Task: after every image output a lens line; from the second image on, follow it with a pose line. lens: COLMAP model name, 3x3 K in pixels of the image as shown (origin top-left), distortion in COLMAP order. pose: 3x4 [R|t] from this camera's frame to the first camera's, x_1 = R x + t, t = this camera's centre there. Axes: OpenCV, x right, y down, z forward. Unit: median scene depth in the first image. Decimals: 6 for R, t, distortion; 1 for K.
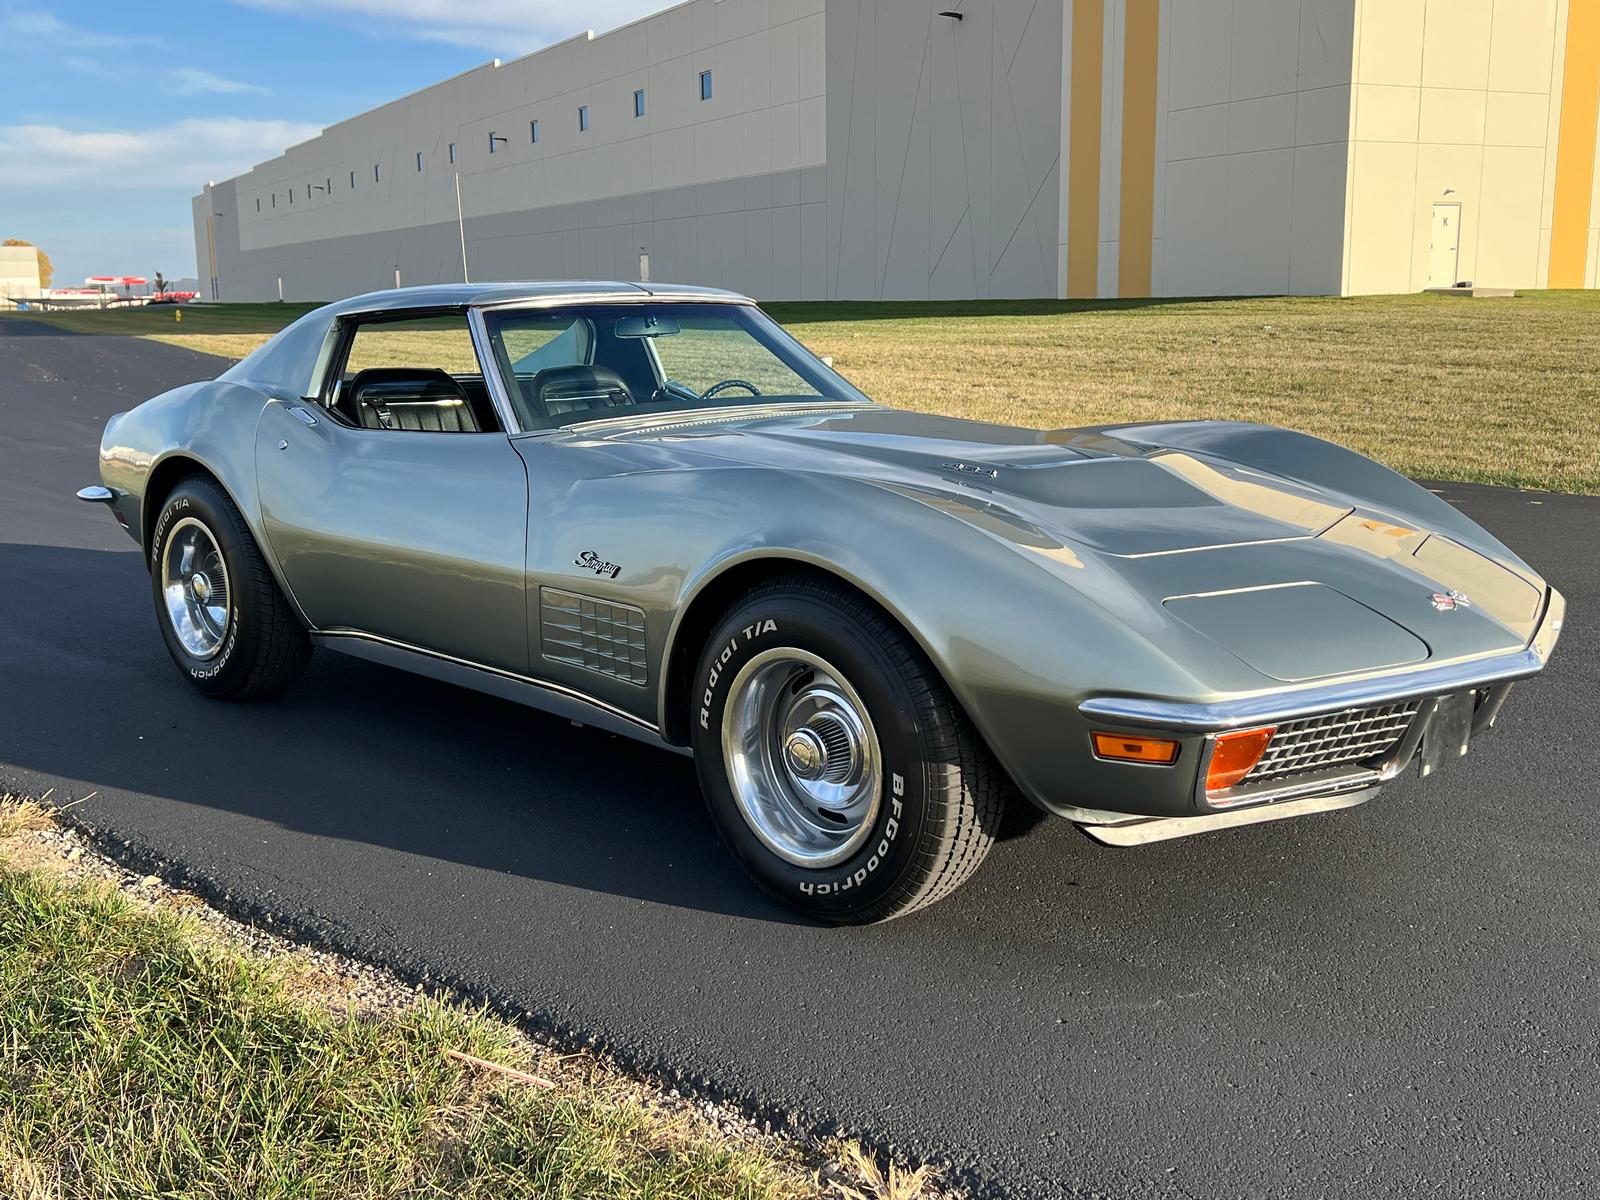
lens RADIAL K [[1653.4, 0, 773.5], [0, 1653.4, 600.3], [0, 0, 1]] dist [0.065059, -0.105432]
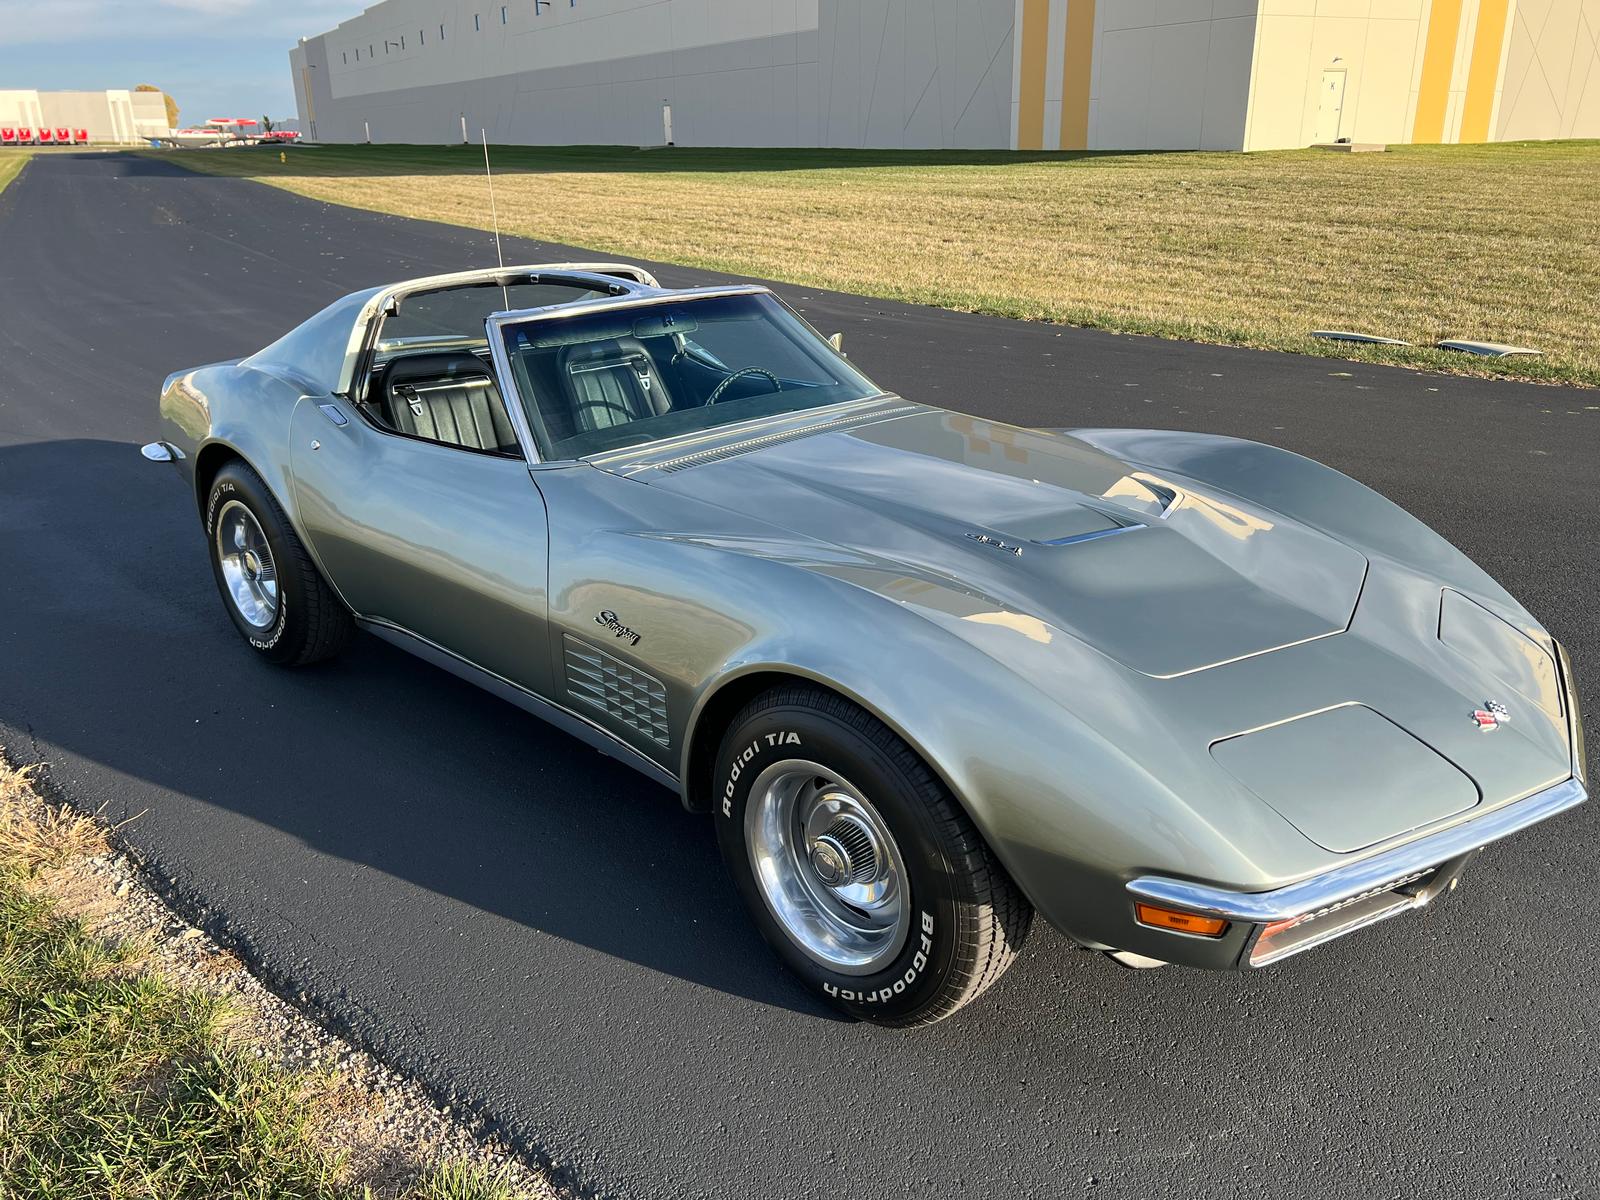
lens RADIAL K [[1278.3, 0, 800.0], [0, 1278.3, 600.0], [0, 0, 1]] dist [-0.007840, 0.057976]
pose [[0.999809, -0.005473, 0.018777, -0.008154], [0.002156, 0.985035, 0.172342, -0.131162], [-0.019439, -0.172269, 0.984858, 0.186709]]
